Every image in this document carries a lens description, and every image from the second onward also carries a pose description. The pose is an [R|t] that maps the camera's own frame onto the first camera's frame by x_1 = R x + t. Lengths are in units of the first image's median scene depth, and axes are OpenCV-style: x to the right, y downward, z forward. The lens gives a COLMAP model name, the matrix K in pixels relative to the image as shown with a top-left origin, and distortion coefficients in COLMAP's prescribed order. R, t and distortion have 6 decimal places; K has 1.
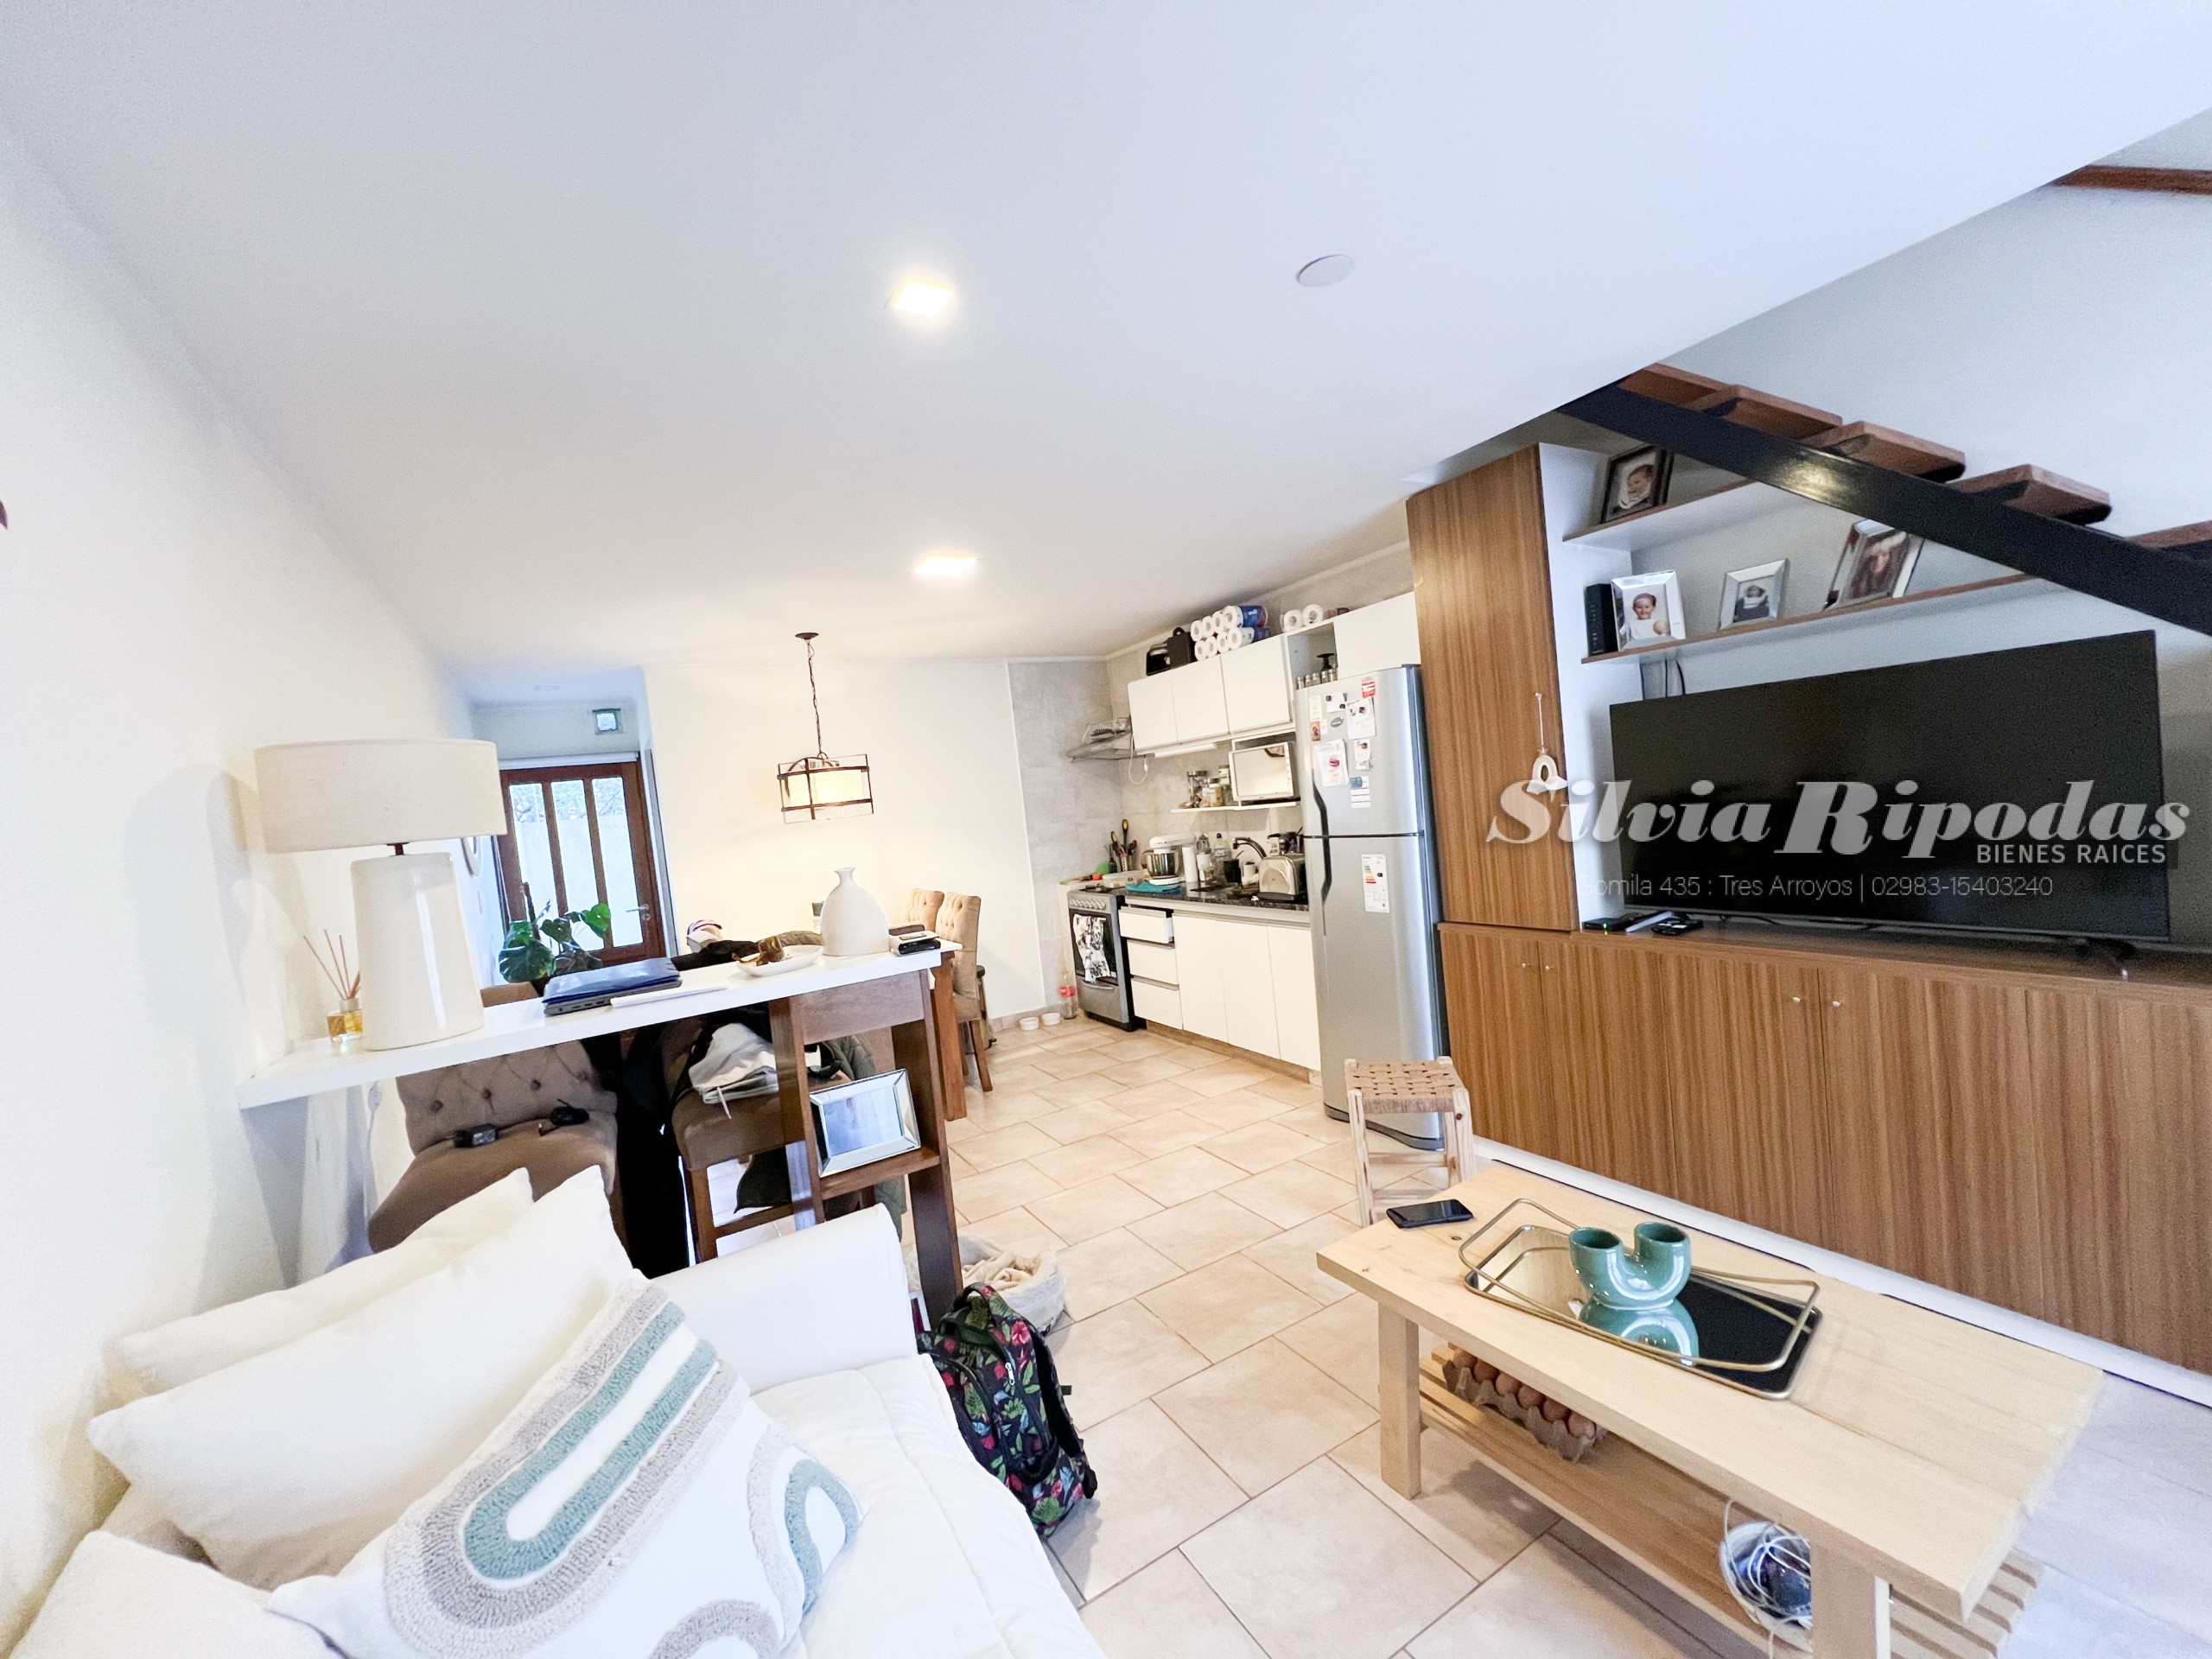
lens RADIAL K [[887.2, 0, 1102.7], [0, 887.2, 836.7], [0, 0, 1]] dist [-0.002720, 0.001200]
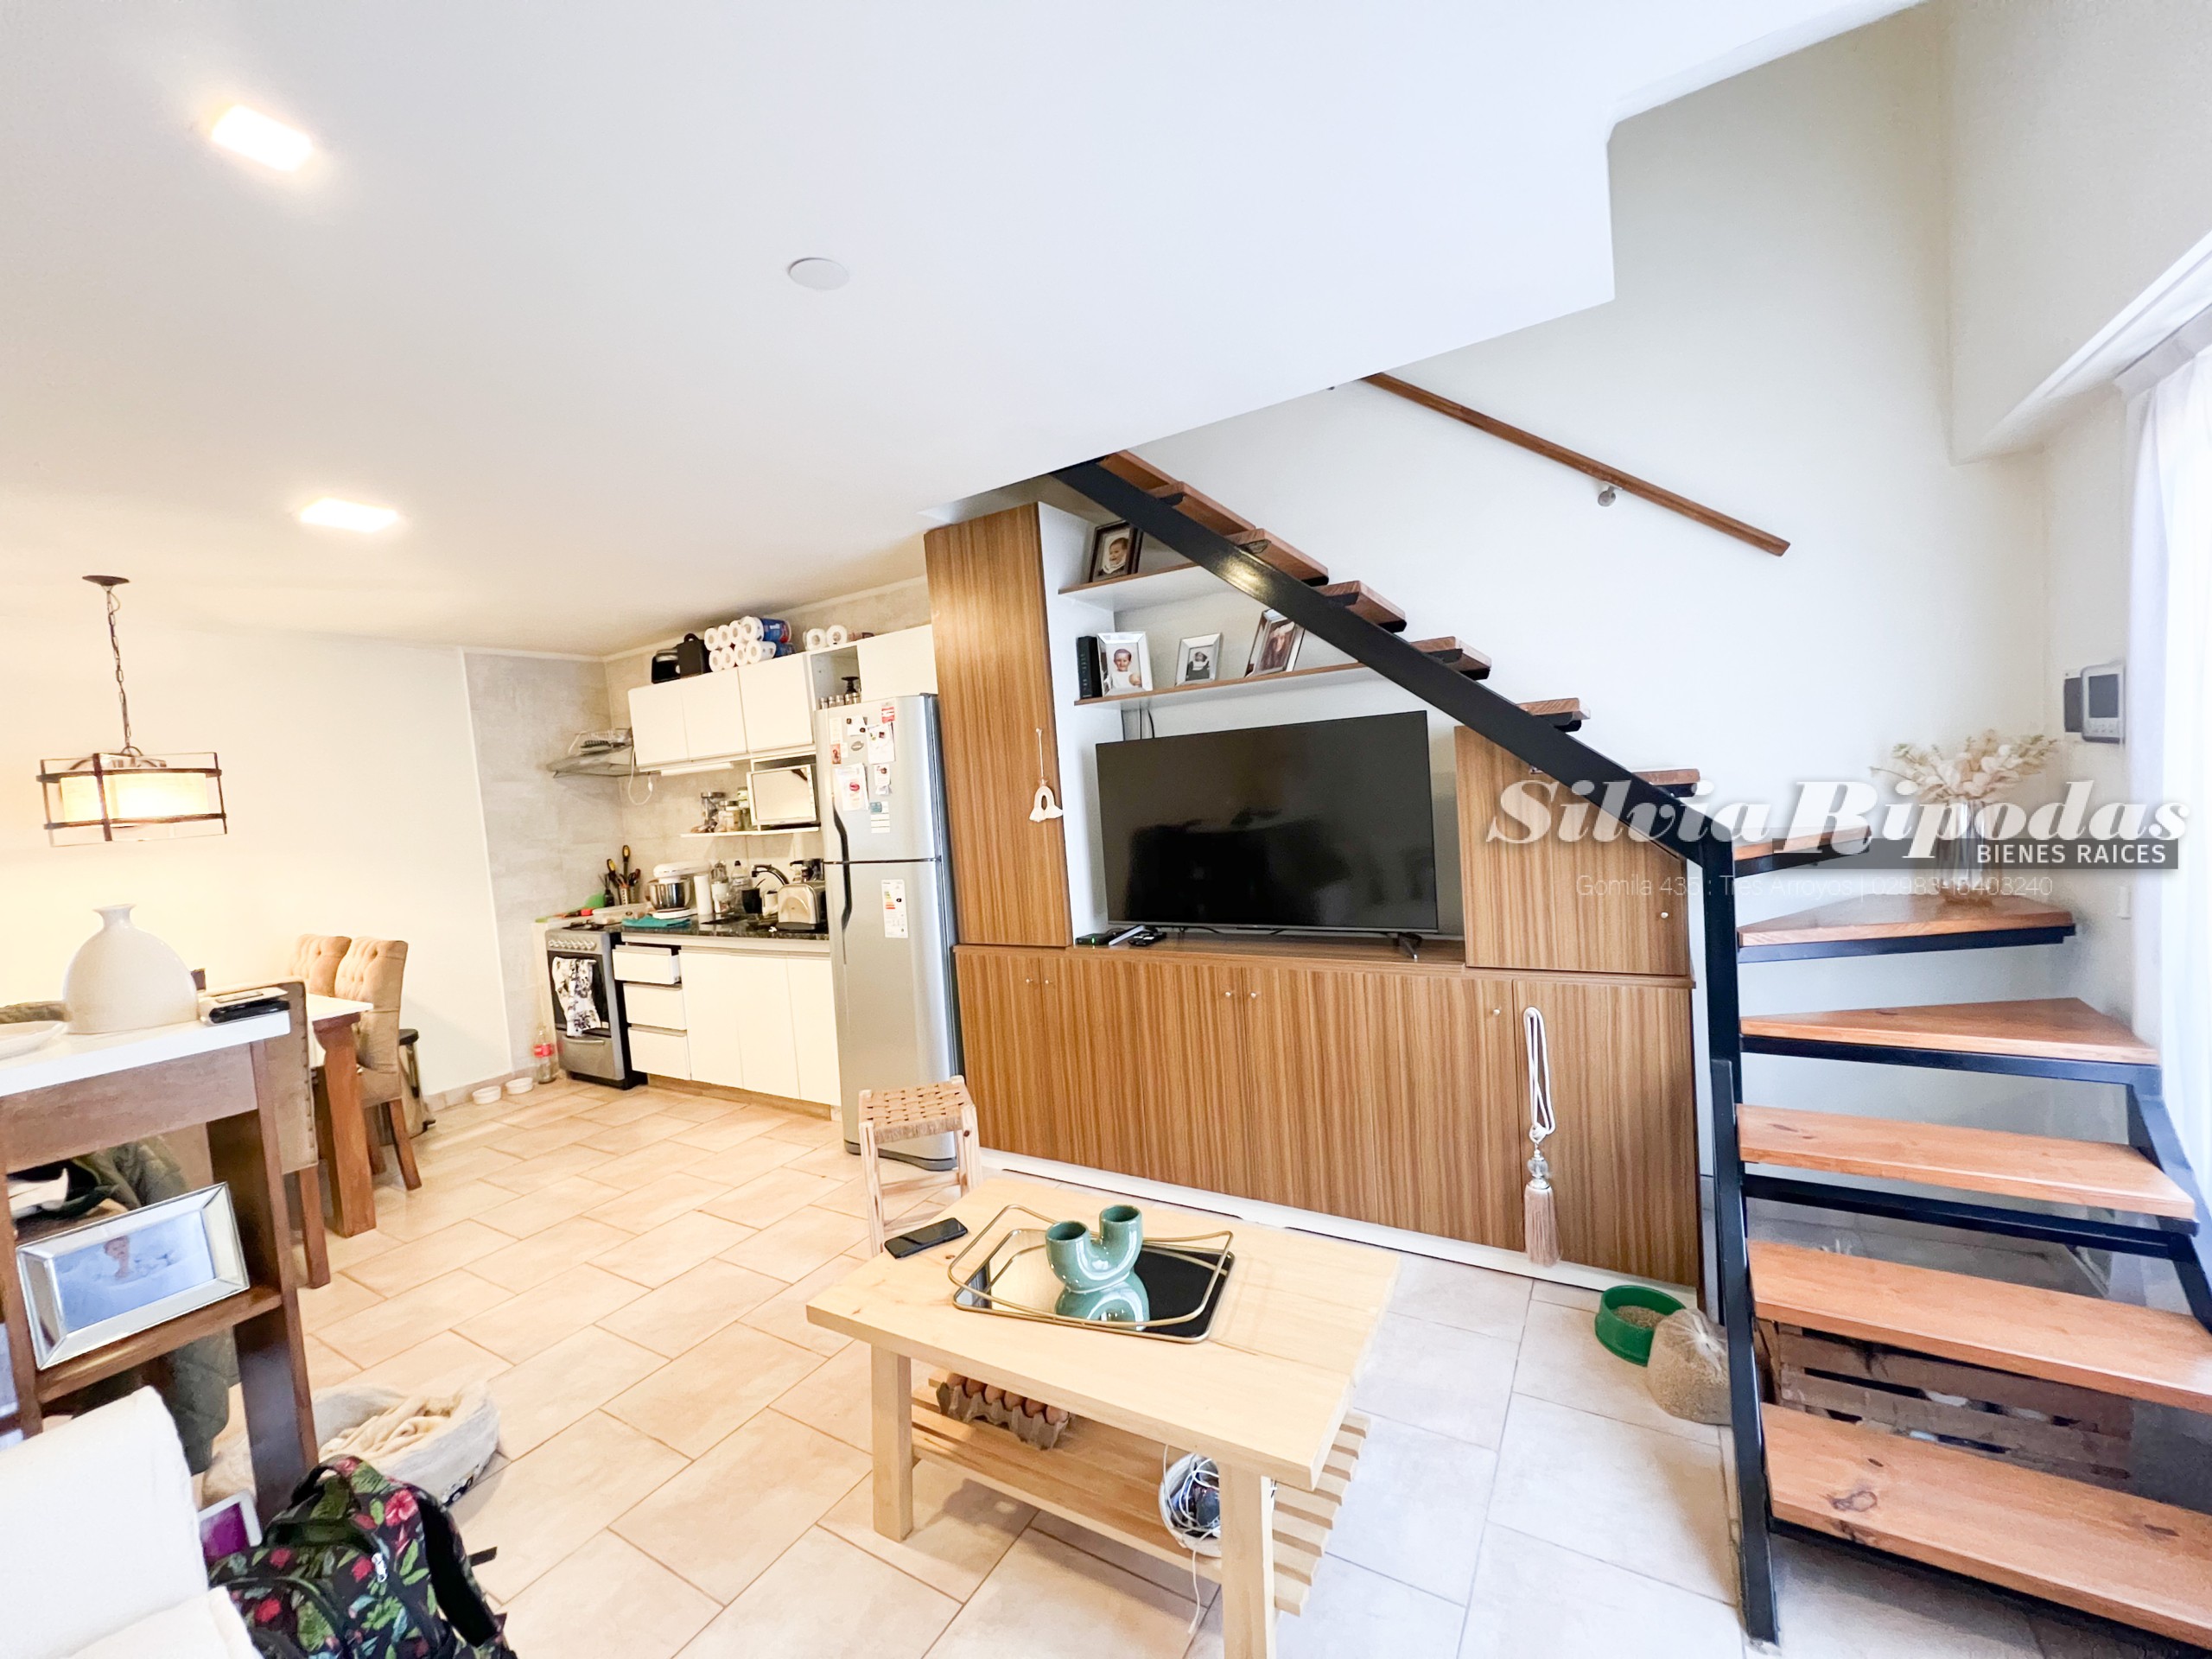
lens RADIAL K [[887.2, 0, 1107.0], [0, 887.2, 835.2], [0, 0, 1]] dist [-0.002720, 0.001200]
pose [[0.875958, 0.012119, 0.482235, 0.039363], [0.005143, 0.999393, -0.034458, 0.006153], [-0.482360, 0.032664, 0.875364, 0.010574]]
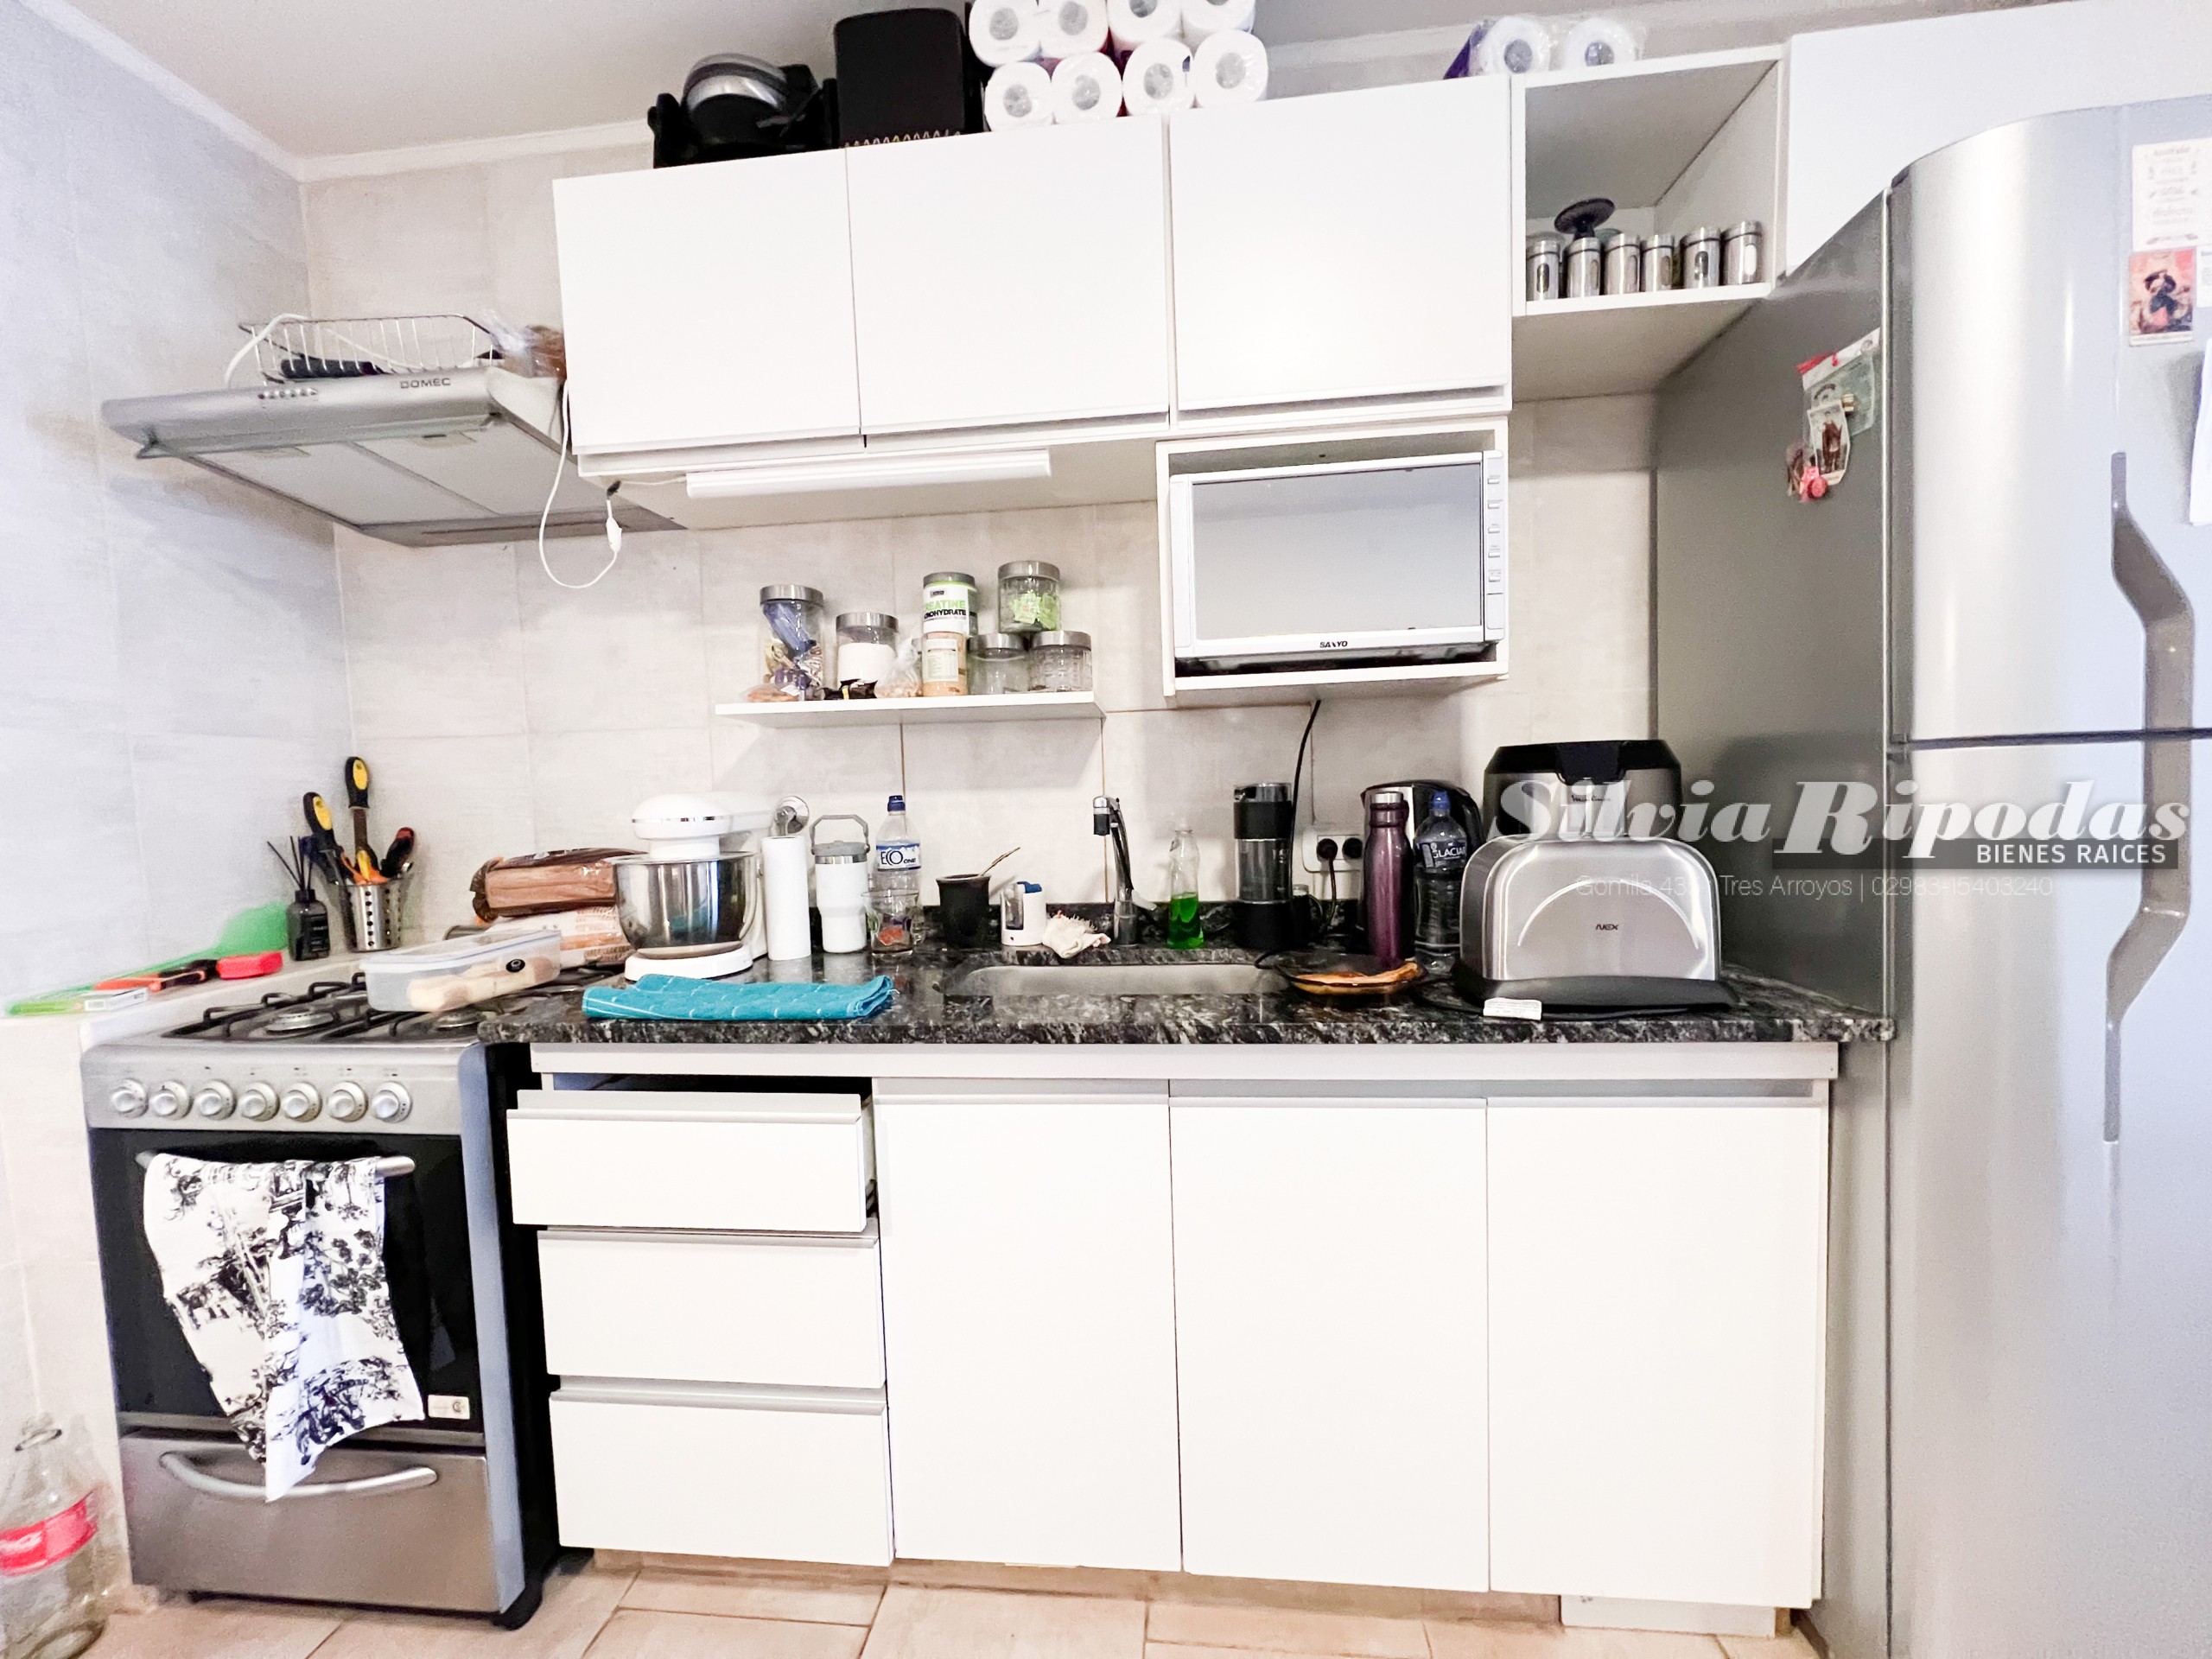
lens RADIAL K [[887.2, 0, 1104.5], [0, 887.2, 836.6], [0, 0, 1]] dist [-0.002720, 0.001200]
pose [[0.581352, 0.036286, 0.812843, -0.138879], [0.006096, 0.998783, -0.048946, 0.045880], [-0.813629, 0.033410, 0.580423, 1.322589]]
